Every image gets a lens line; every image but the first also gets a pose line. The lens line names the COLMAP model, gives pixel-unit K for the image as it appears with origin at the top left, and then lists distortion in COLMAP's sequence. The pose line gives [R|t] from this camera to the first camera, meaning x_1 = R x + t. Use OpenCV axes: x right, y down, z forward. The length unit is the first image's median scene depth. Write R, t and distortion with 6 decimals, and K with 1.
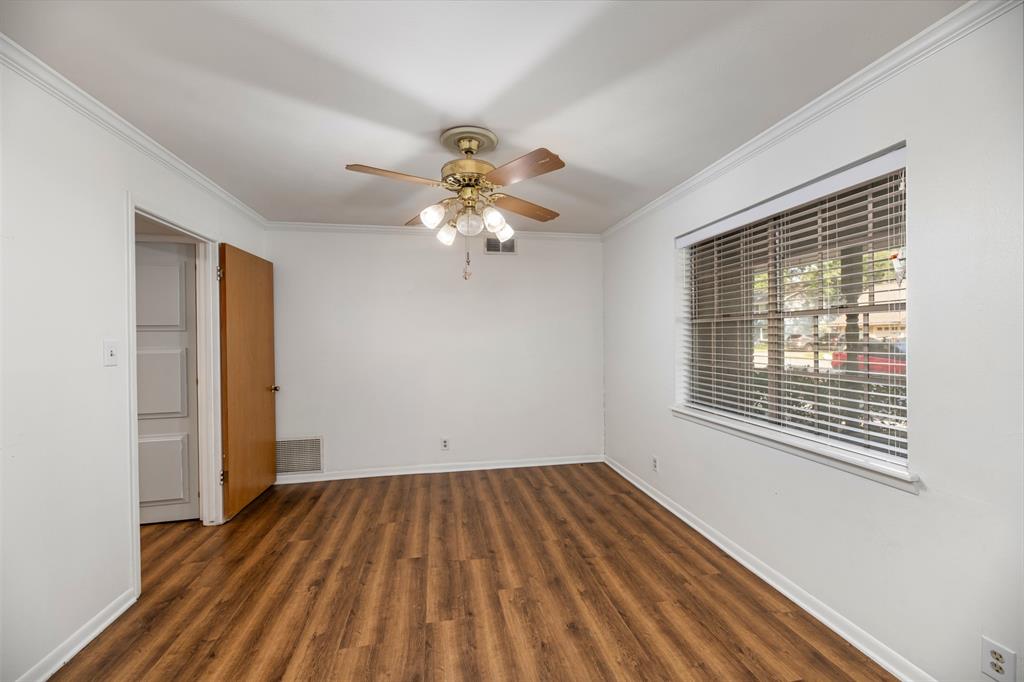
lens RADIAL K [[414.9, 0, 512.0], [0, 414.9, 338.0], [0, 0, 1]] dist [-0.000139, 0.000017]
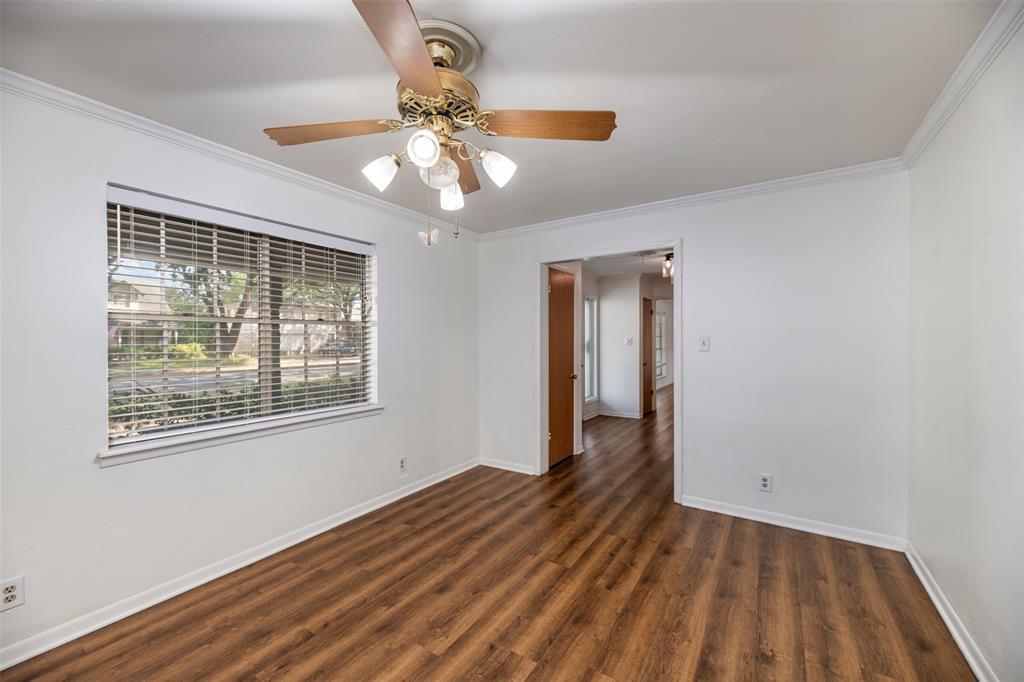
lens RADIAL K [[414.9, 0, 510.8], [0, 414.9, 340.9], [0, 0, 1]] dist [-0.000139, 0.000017]
pose [[-0.727560, 0.008617, 0.685990, -0.723653], [0.012950, 0.999915, 0.001175, 0.009057], [-0.685922, 0.009738, -0.727610, 1.566183]]
